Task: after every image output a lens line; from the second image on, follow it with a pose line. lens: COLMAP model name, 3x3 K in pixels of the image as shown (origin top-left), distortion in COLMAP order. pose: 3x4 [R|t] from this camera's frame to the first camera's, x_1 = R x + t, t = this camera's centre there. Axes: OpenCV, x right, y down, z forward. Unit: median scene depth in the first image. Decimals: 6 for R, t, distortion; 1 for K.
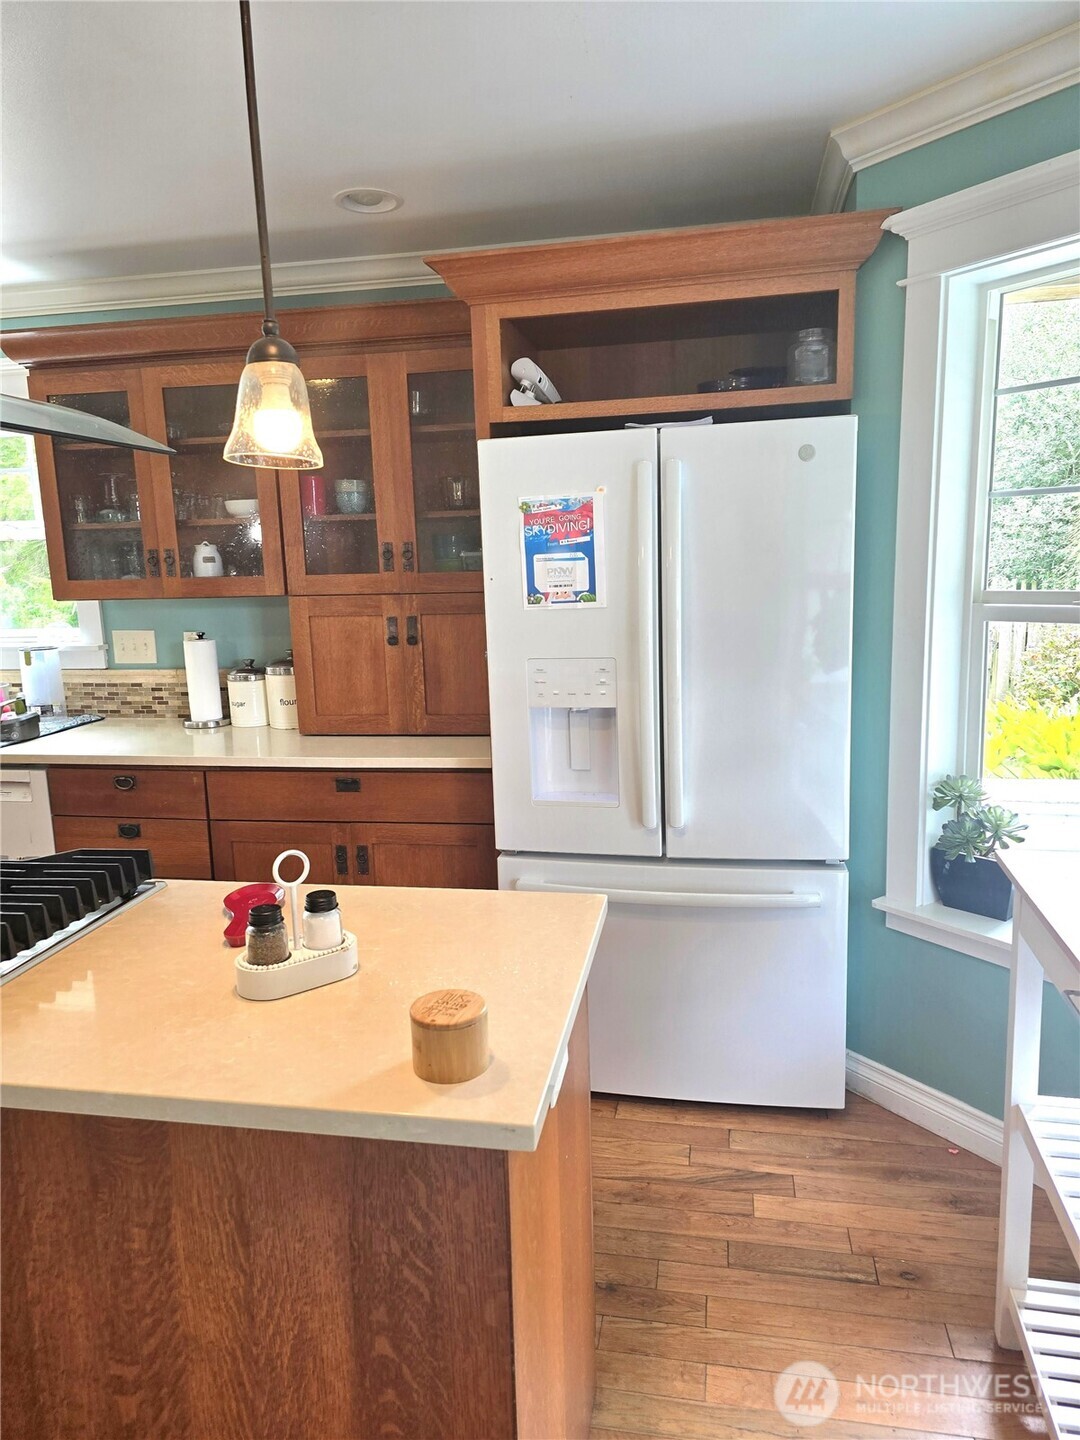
lens RADIAL K [[967.3, 0, 545.4], [0, 967.3, 728.7], [0, 0, 1]] dist [0.067344, -0.060438]
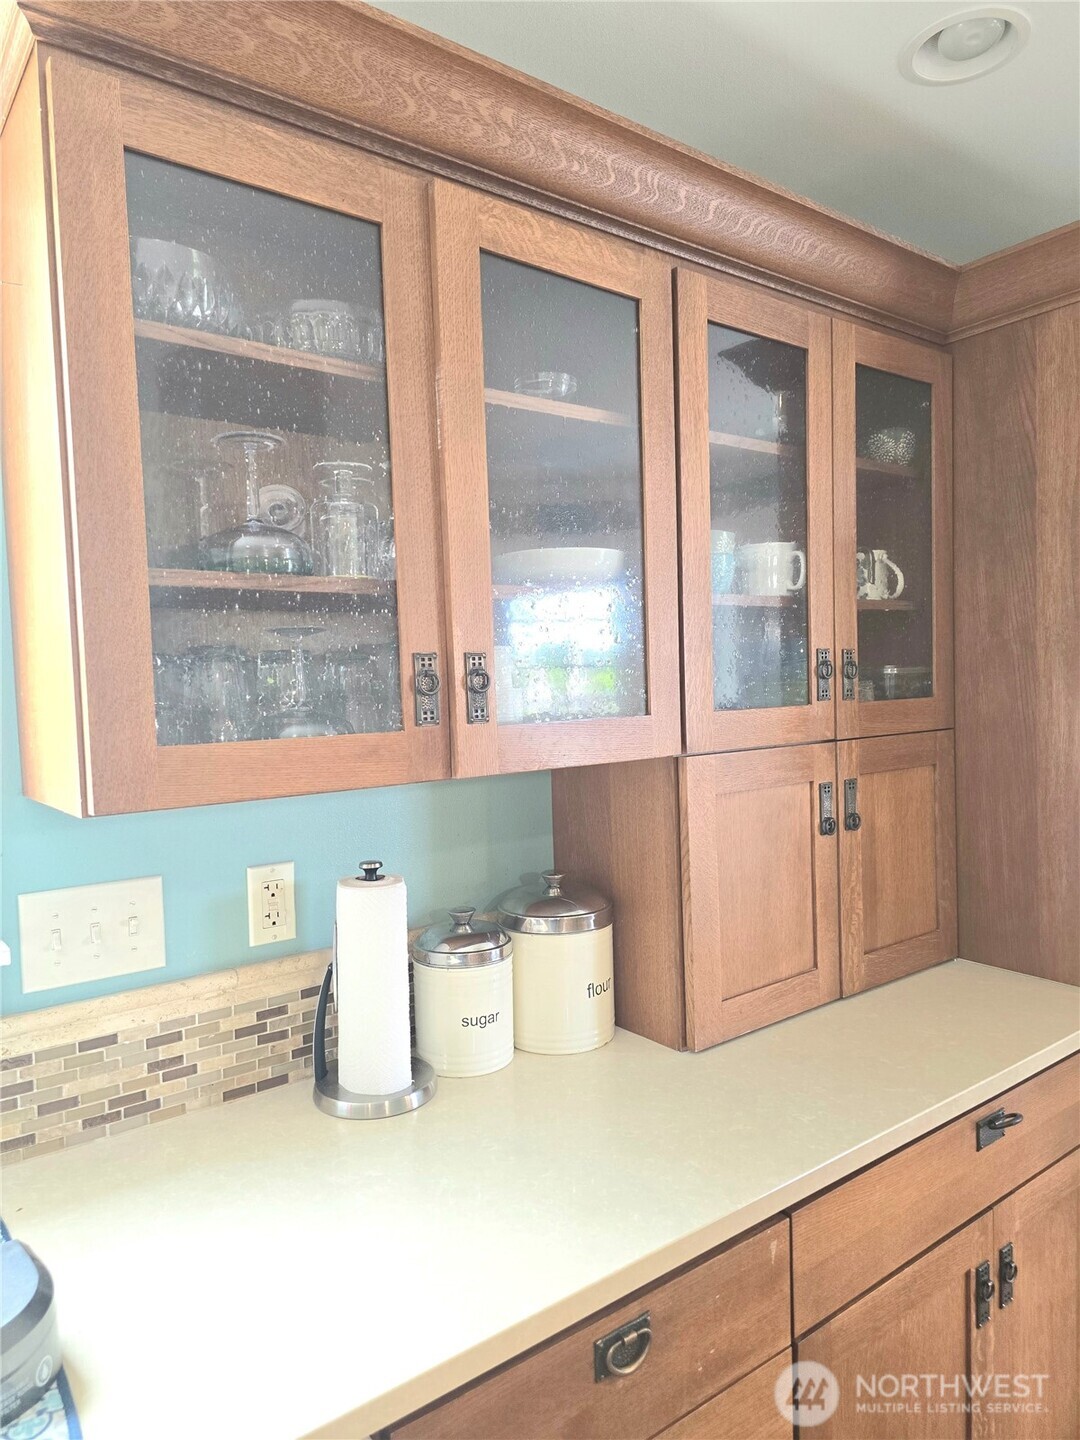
lens RADIAL K [[967.3, 0, 541.9], [0, 967.3, 724.6], [0, 0, 1]] dist [0.067344, -0.060438]
pose [[0.673193, -0.025291, 0.739034, -0.851556], [0.140298, 0.985630, -0.094069, -0.151659], [-0.726035, 0.167012, 0.667068, 0.952812]]
